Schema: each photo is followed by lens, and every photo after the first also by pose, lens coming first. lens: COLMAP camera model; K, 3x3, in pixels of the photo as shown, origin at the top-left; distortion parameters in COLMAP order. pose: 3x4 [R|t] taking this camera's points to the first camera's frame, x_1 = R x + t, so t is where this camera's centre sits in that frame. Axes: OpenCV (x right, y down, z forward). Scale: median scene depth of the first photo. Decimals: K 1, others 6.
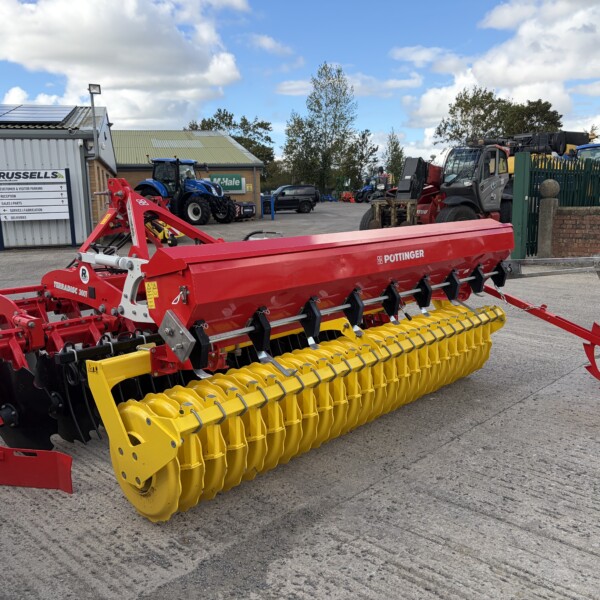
lens RADIAL K [[609.6, 0, 301.8], [0, 609.6, 301.2], [0, 0, 1]] dist [0.014264, 0.000000]
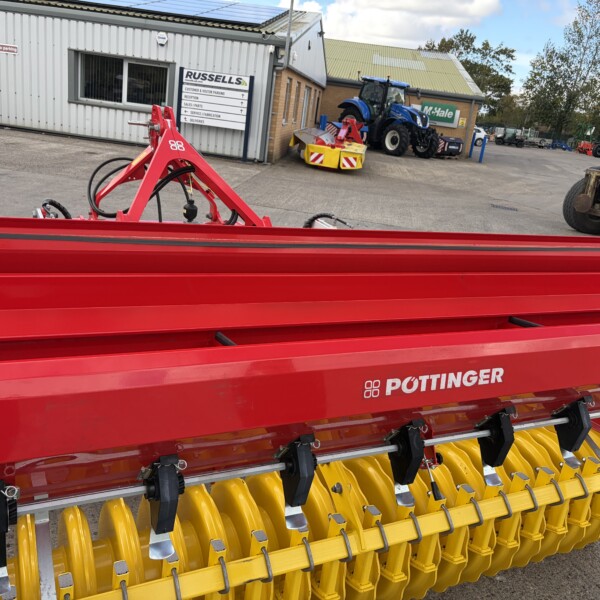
lens RADIAL K [[609.6, 0, 293.7], [0, 609.6, 291.5], [0, 0, 1]] dist [0.014264, 0.000000]
pose [[0.921298, 0.238948, -0.306780, 0.040671], [-0.204900, 0.968824, 0.139268, -0.039295], [0.330493, -0.065448, 0.941536, 0.114103]]
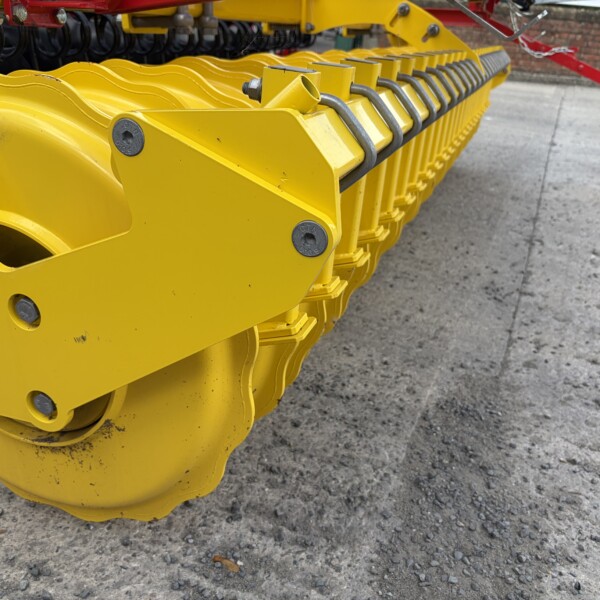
lens RADIAL K [[609.6, 0, 304.8], [0, 609.6, 300.0], [0, 0, 1]] dist [0.014264, 0.000000]
pose [[0.917425, -0.068054, 0.392045, -0.044909], [-0.038186, 0.965661, 0.256985, 0.031501], [-0.396072, -0.250735, 0.883323, 0.127546]]
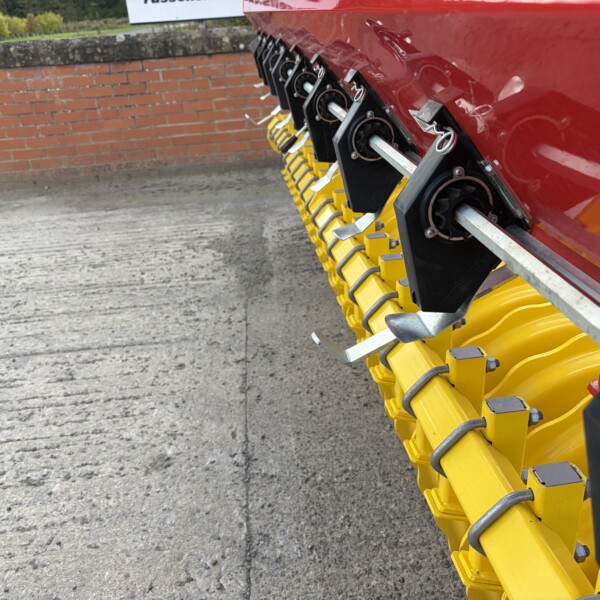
lens RADIAL K [[609.6, 0, 298.7], [0, 609.6, 302.4], [0, 0, 1]] dist [0.014264, 0.000000]
pose [[-0.646133, 0.378702, -0.662644, 0.109844], [-0.059441, 0.840610, 0.538369, -0.024107], [0.760906, 0.387246, -0.520636, 0.282786]]
